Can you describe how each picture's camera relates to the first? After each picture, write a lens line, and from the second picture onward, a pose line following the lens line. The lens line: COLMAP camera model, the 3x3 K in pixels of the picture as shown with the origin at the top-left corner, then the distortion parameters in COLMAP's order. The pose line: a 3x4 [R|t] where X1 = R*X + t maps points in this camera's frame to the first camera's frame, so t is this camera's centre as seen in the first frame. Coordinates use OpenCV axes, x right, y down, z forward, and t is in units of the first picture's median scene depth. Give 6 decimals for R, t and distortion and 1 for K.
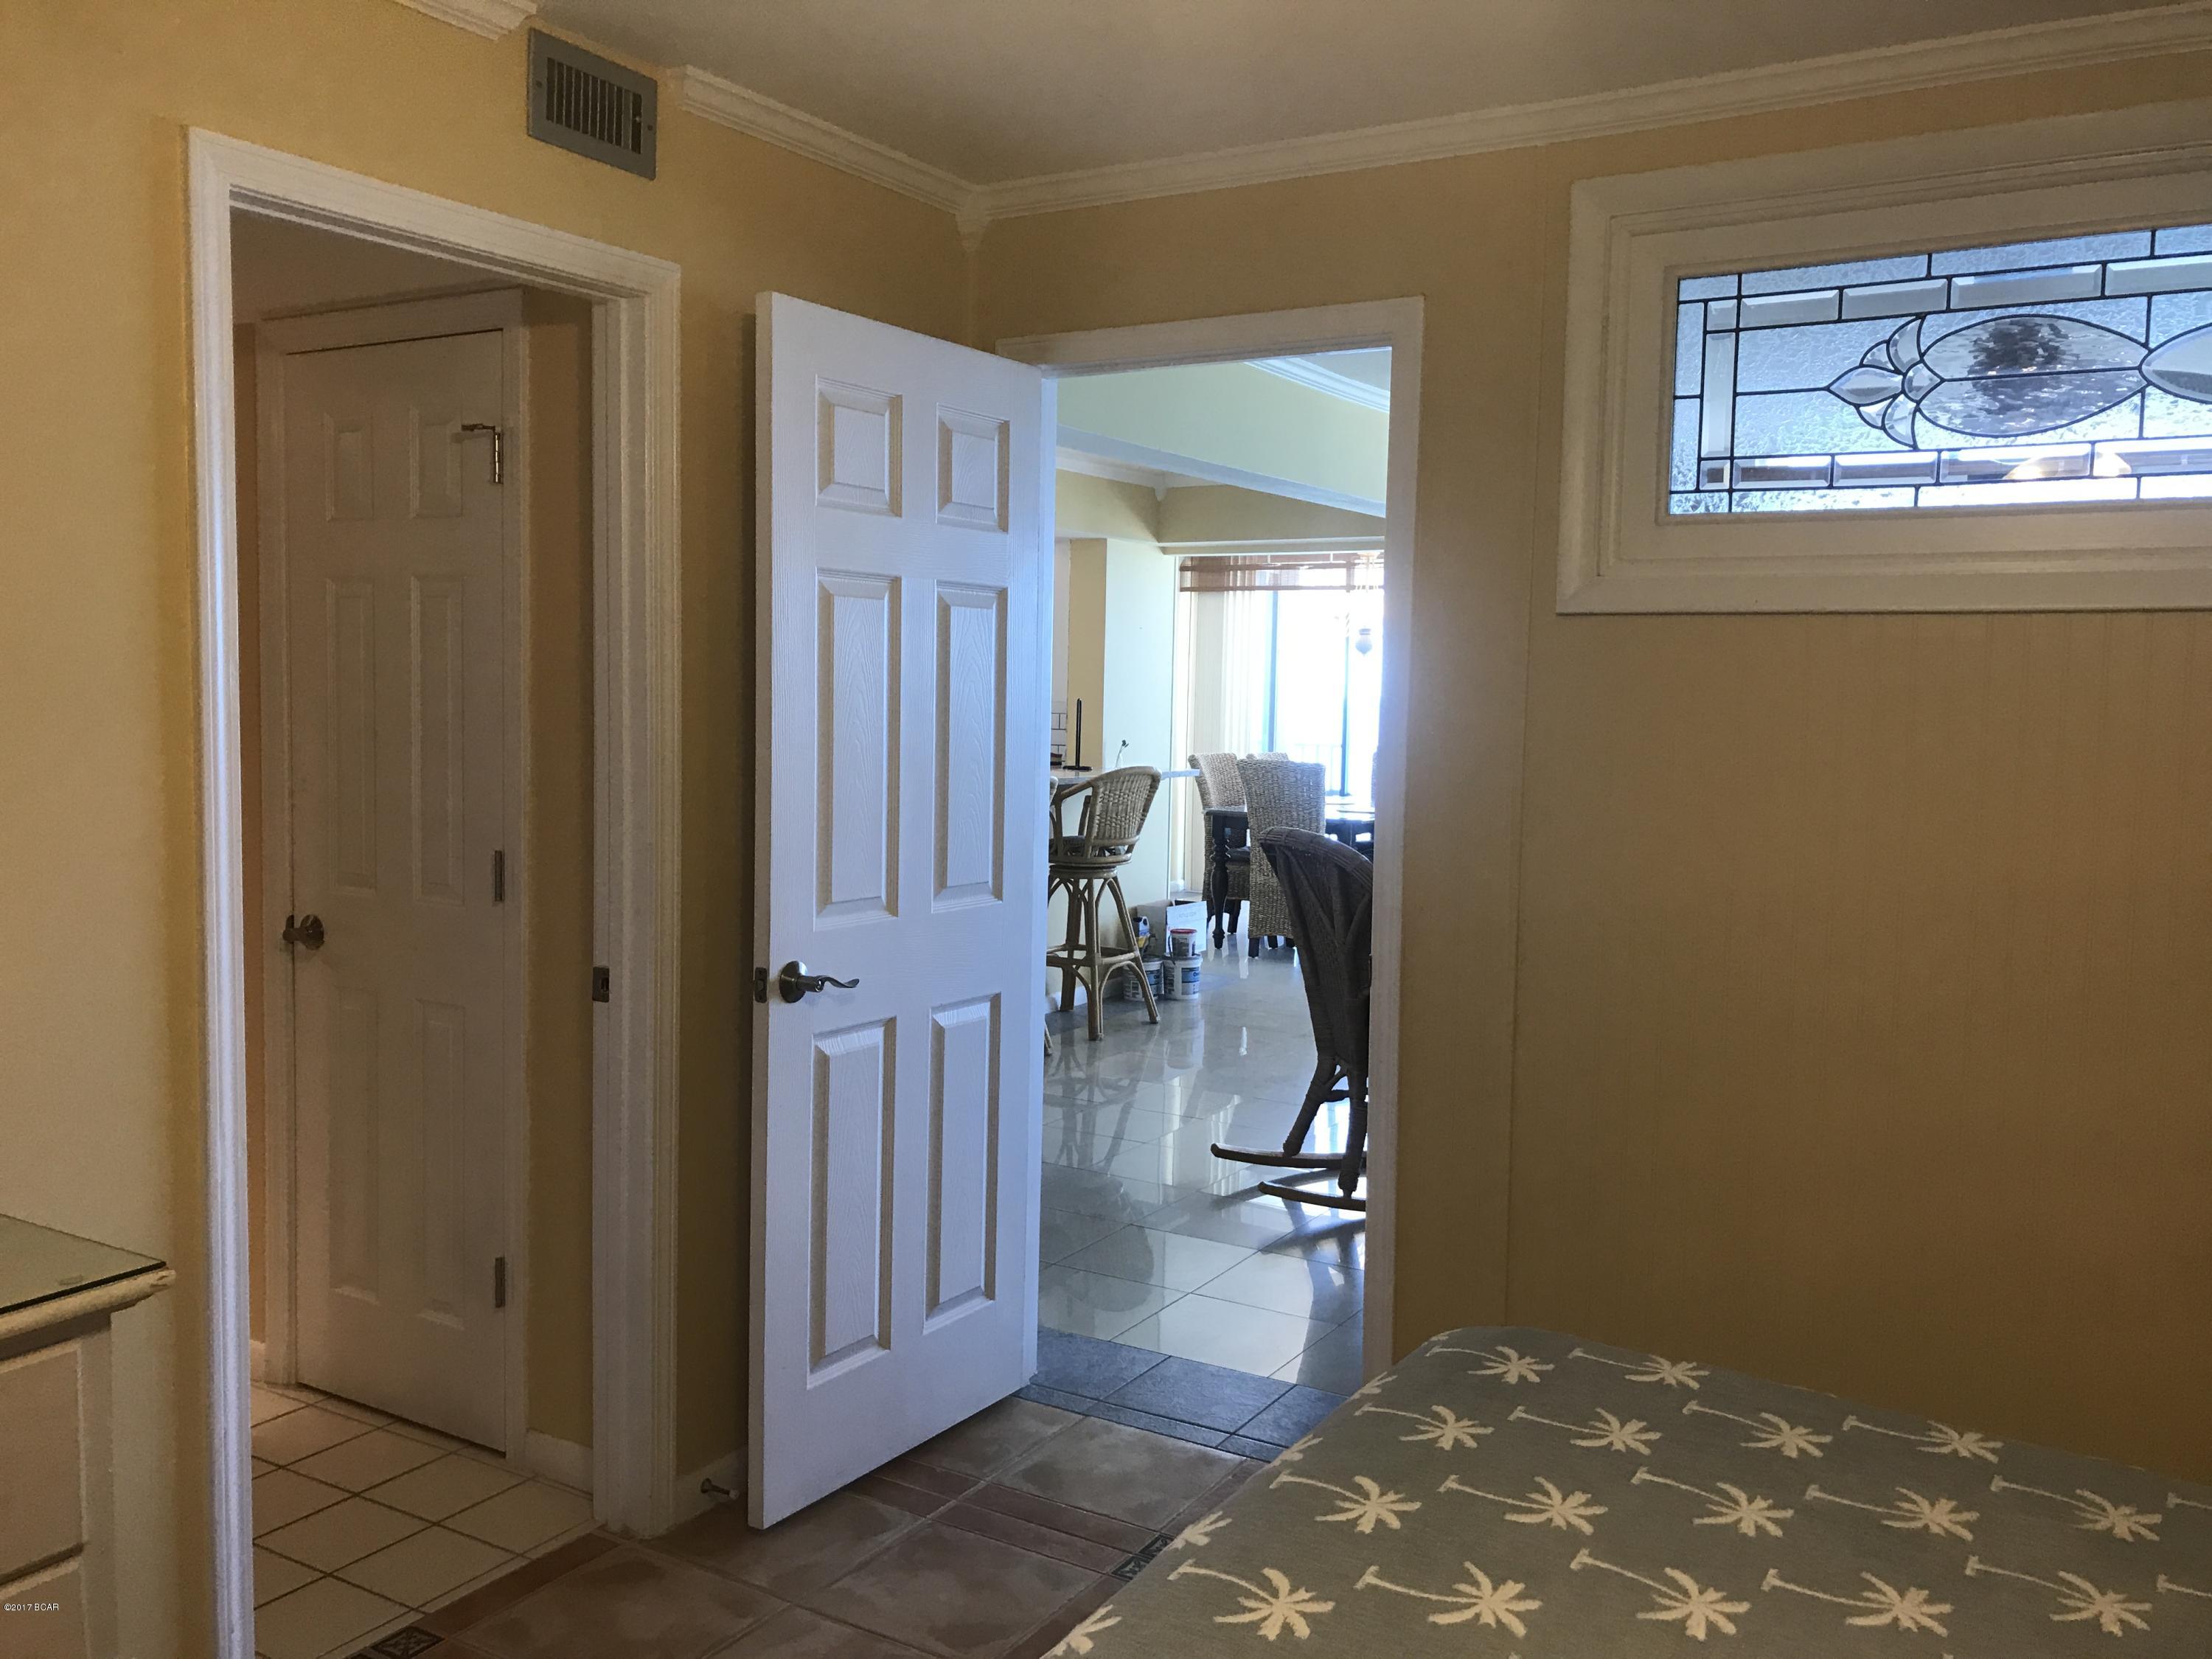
lens RADIAL K [[1833.0, 0, 1106.0], [0, 1833.0, 814.7], [0, 0, 1]] dist [0.038916, -0.010981]
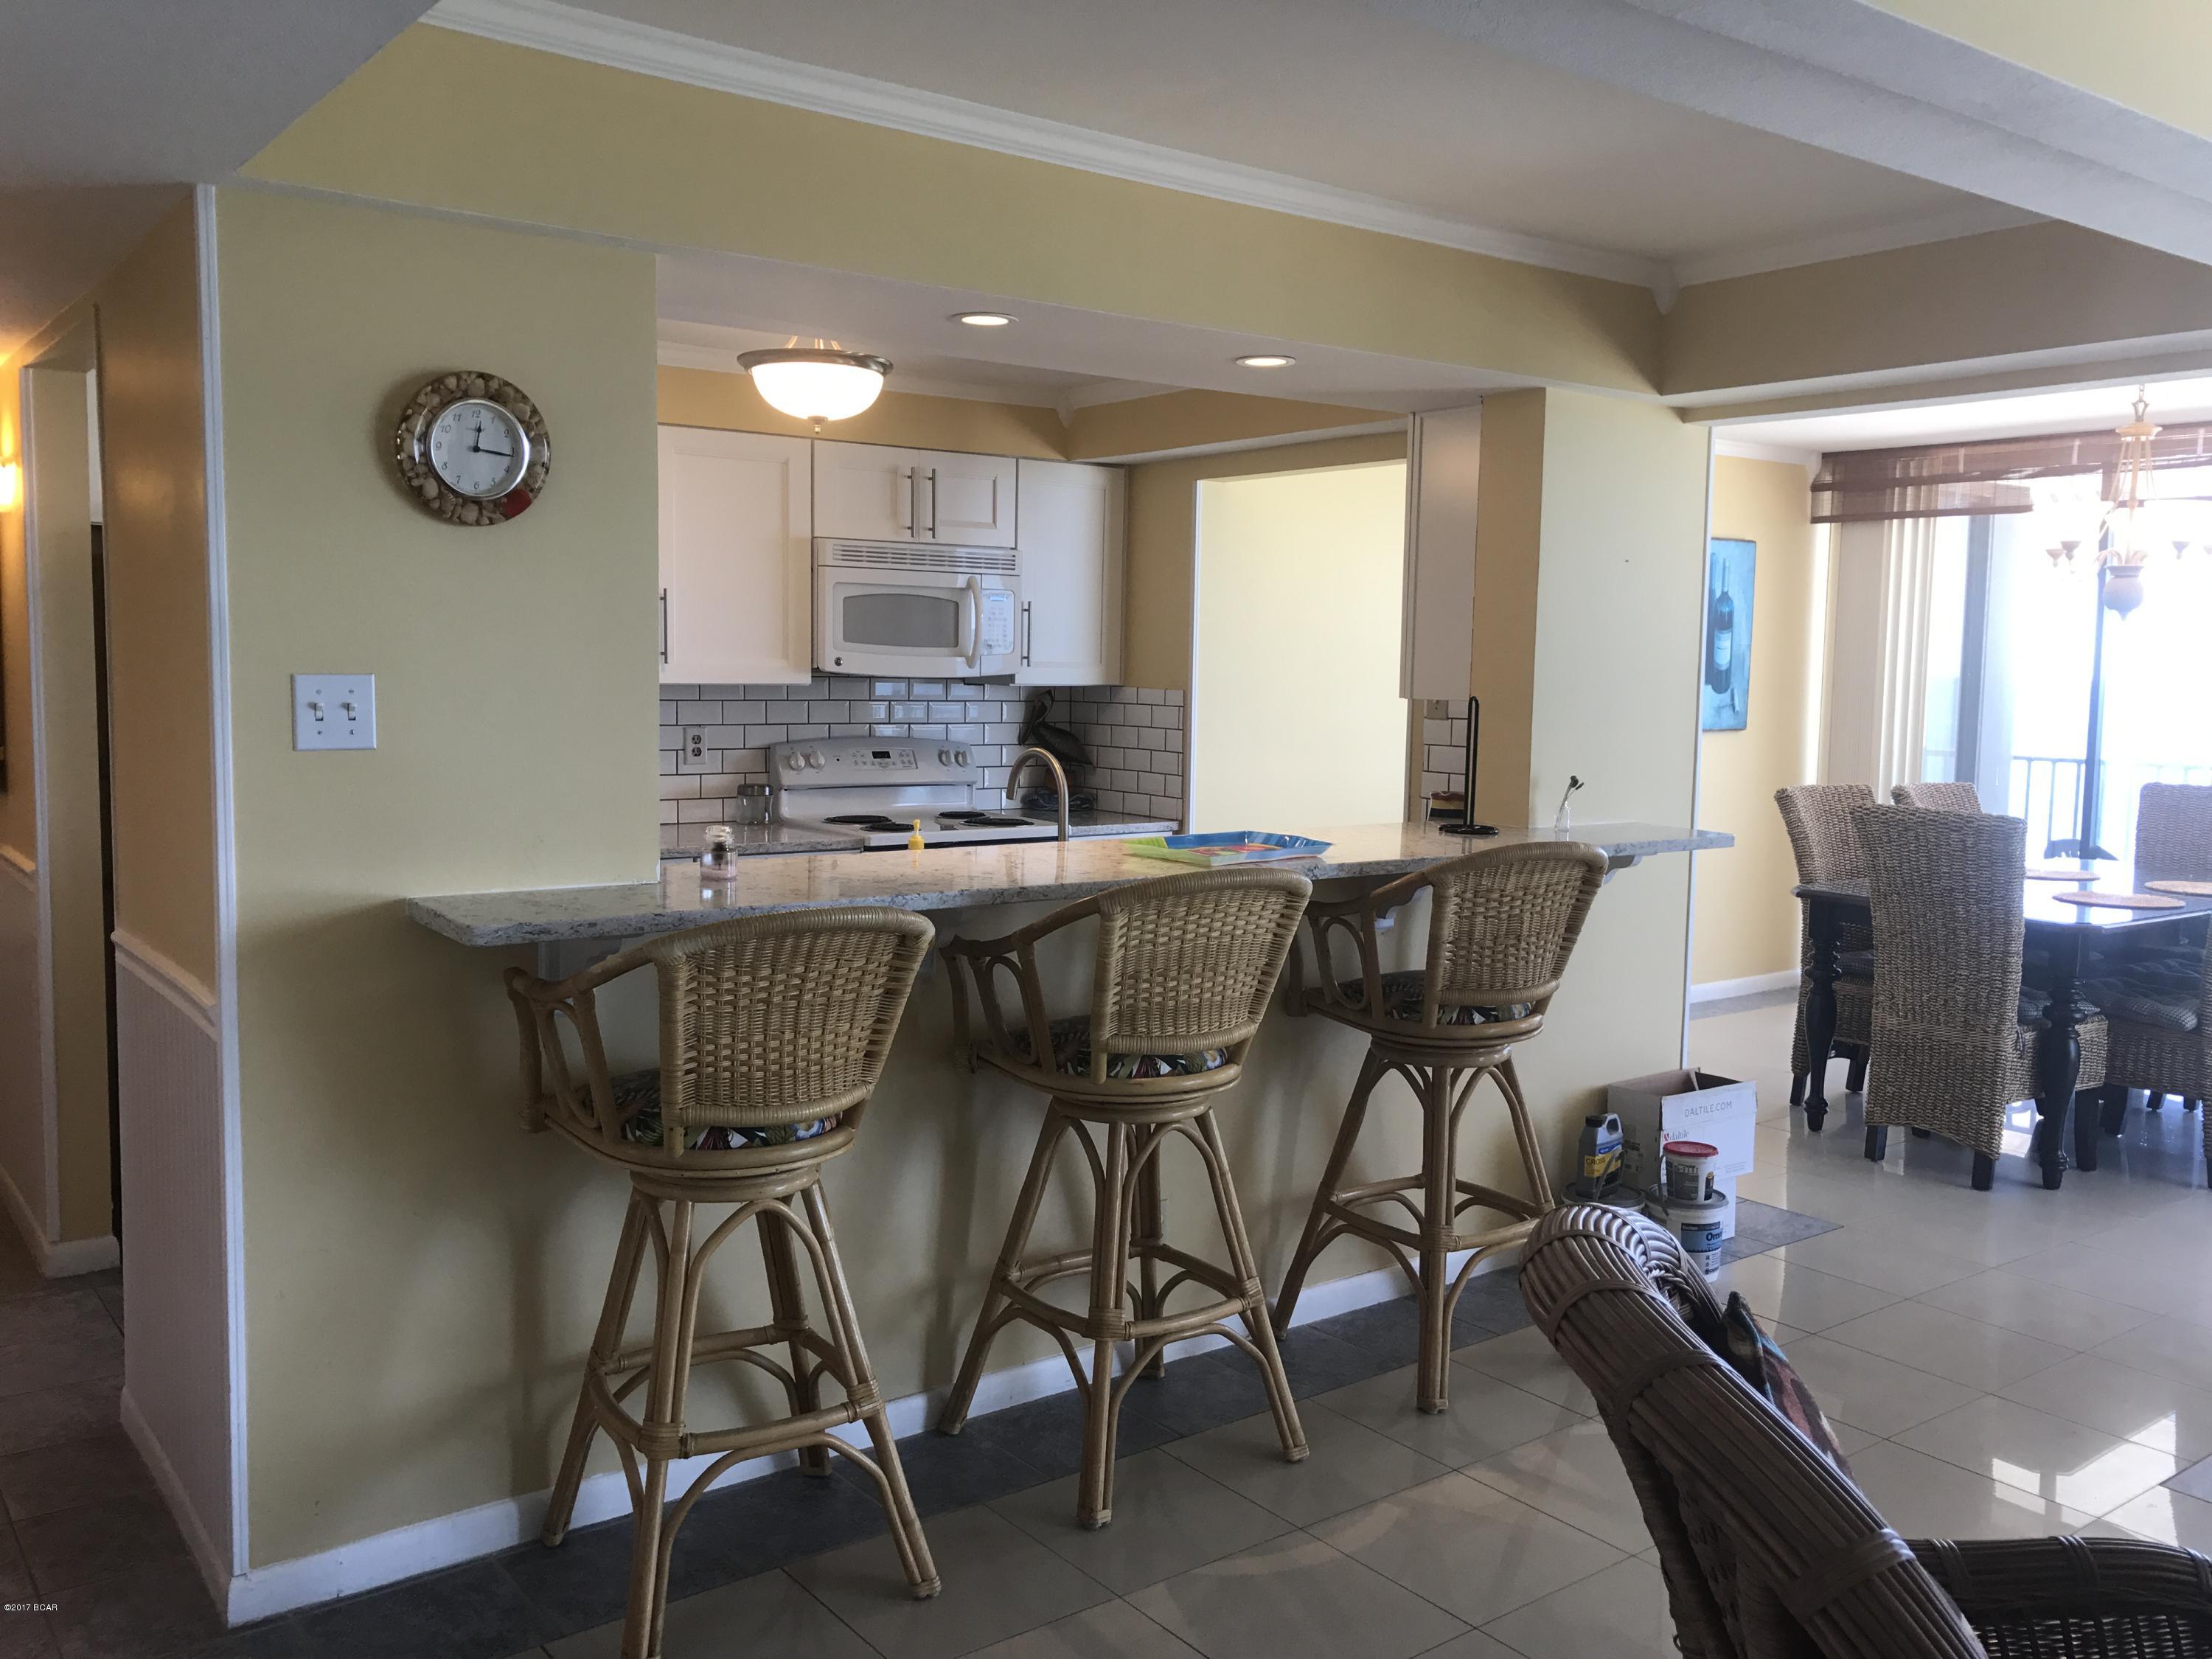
lens RADIAL K [[1833.0, 0, 1106.0], [0, 1833.0, 814.7], [0, 0, 1]] dist [0.038916, -0.010981]
pose [[0.930044, 0.026789, -0.366471, 0.075212], [-0.023257, 0.999631, 0.014049, -0.032804], [0.366712, -0.004543, 0.930323, 0.449258]]
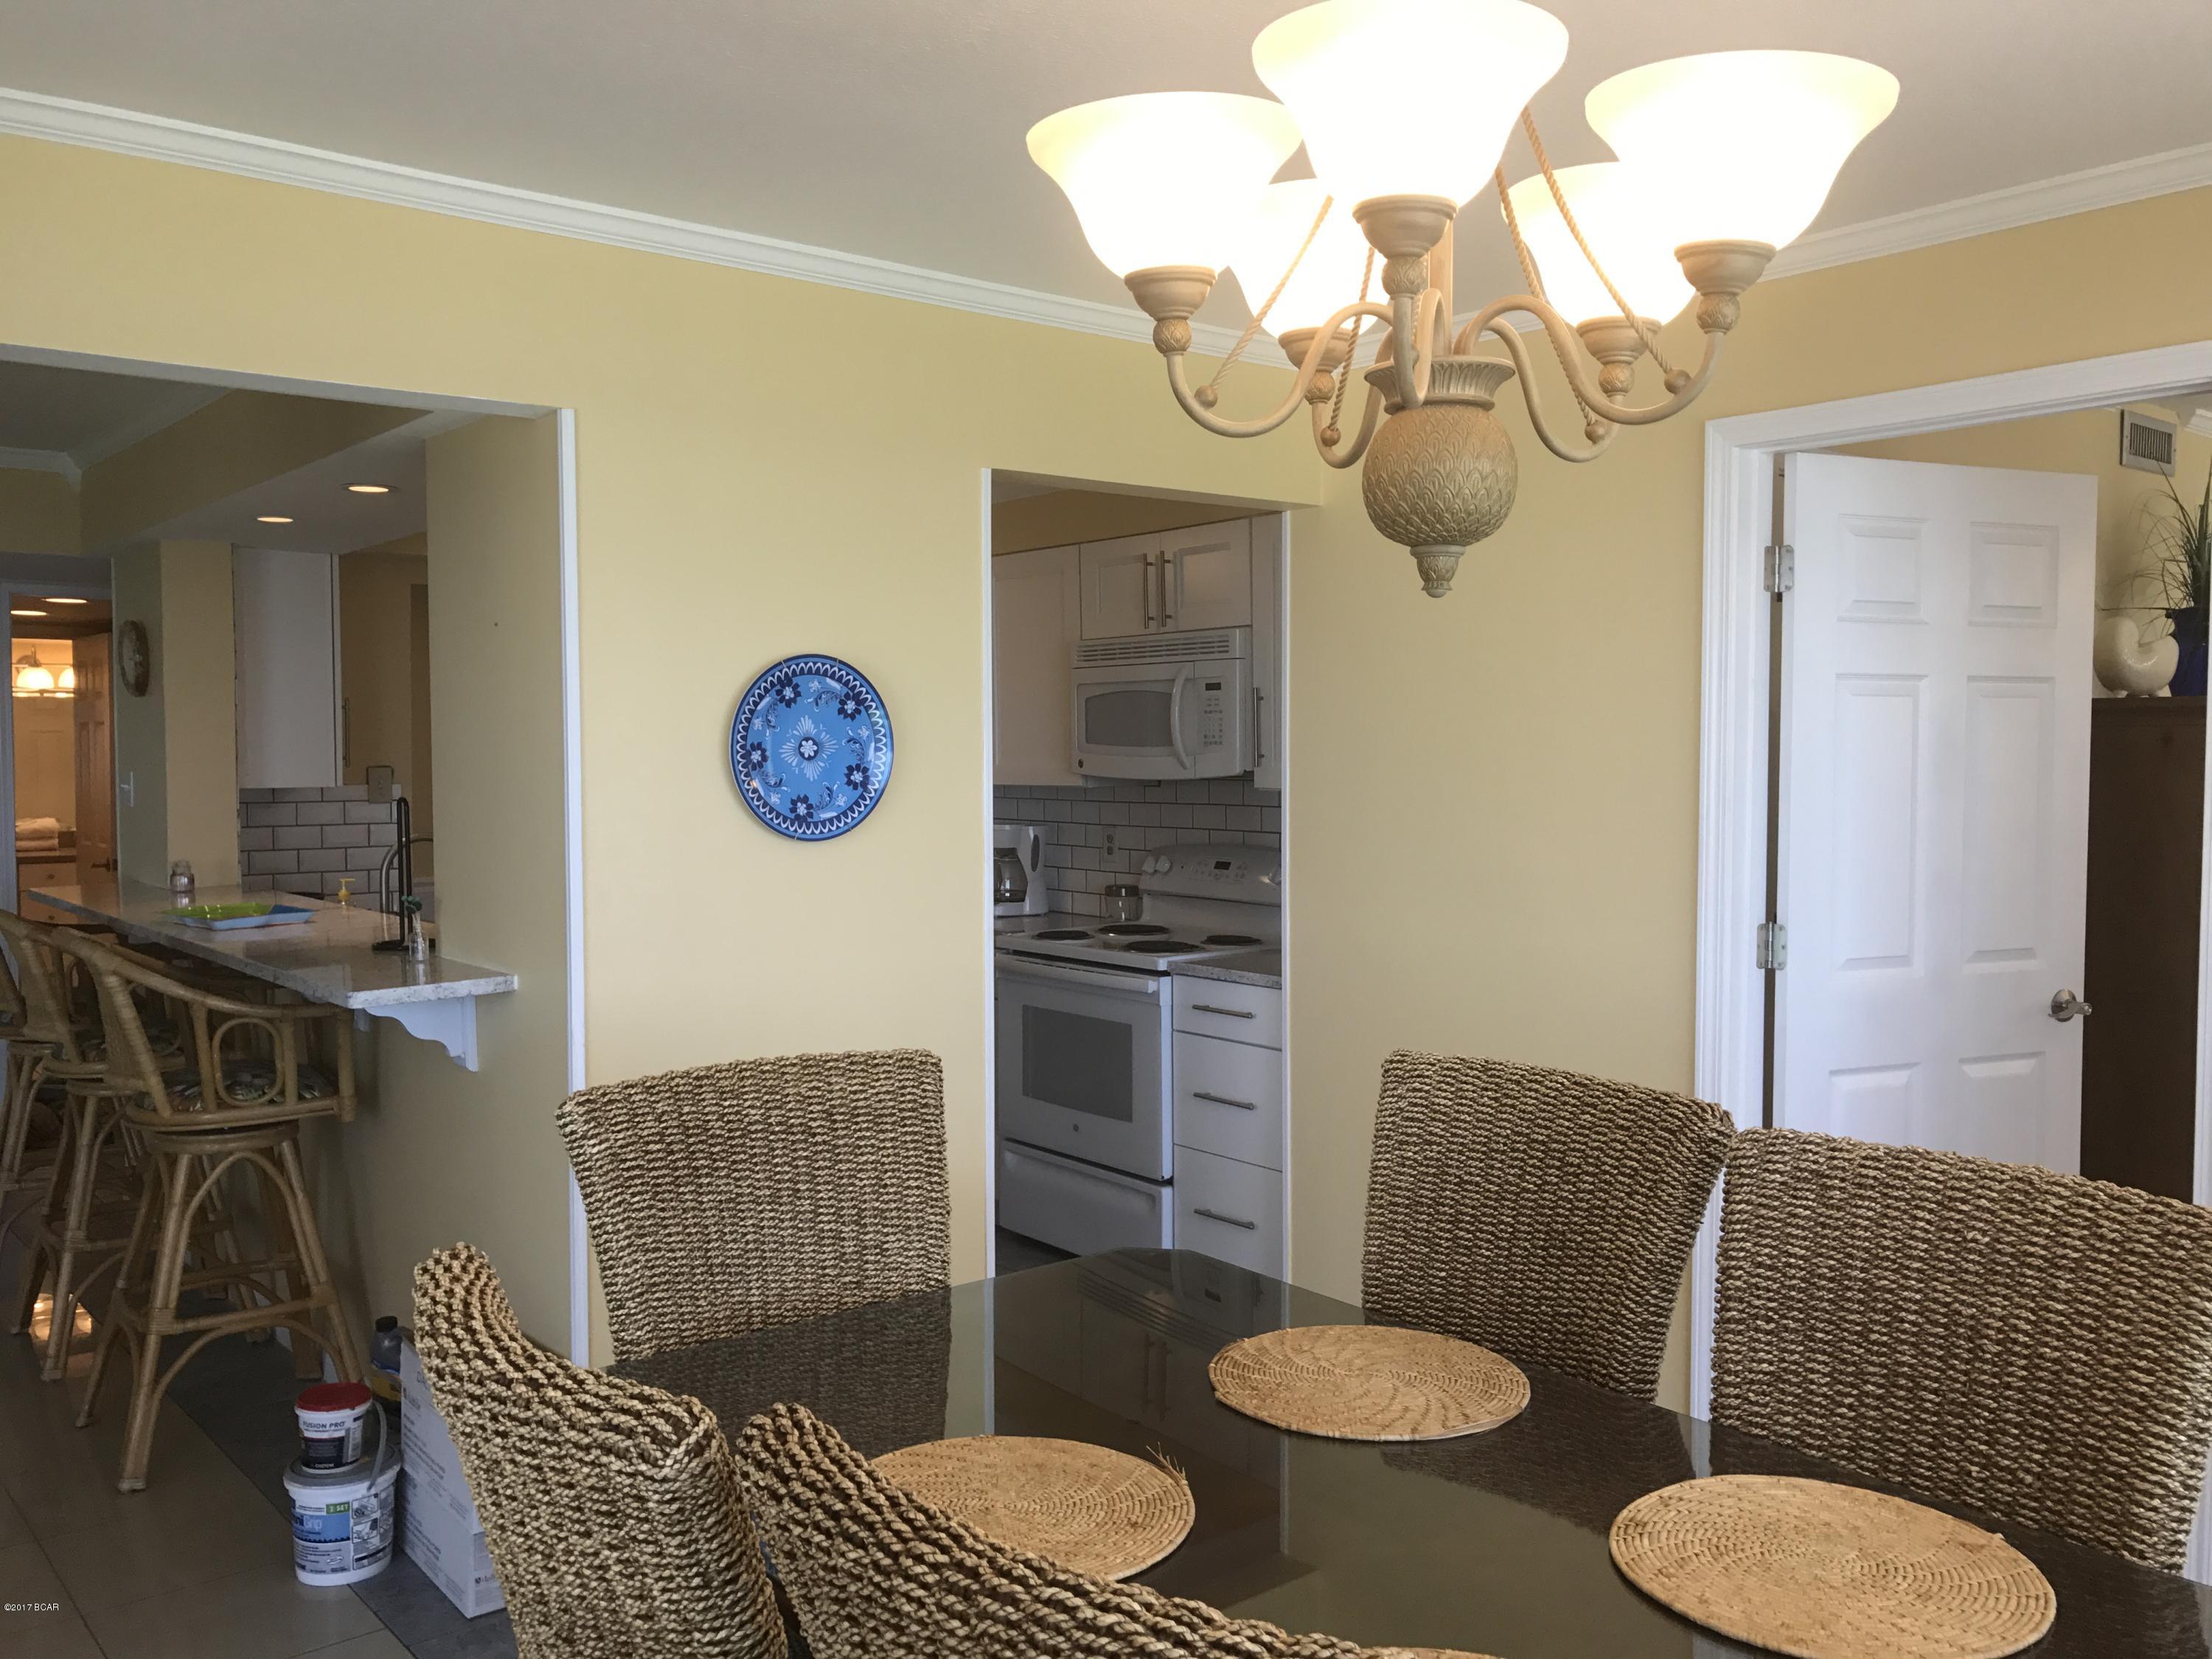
lens RADIAL K [[1809.1, 0, 1106.0], [0, 1809.1, 829.5], [0, 0, 1]] dist [0.060951, -0.000498]
pose [[-0.326197, 0.027411, -0.944904, 0.403841], [-0.064487, 0.996606, 0.051173, -0.098171], [0.943100, 0.077626, -0.323323, 1.419248]]
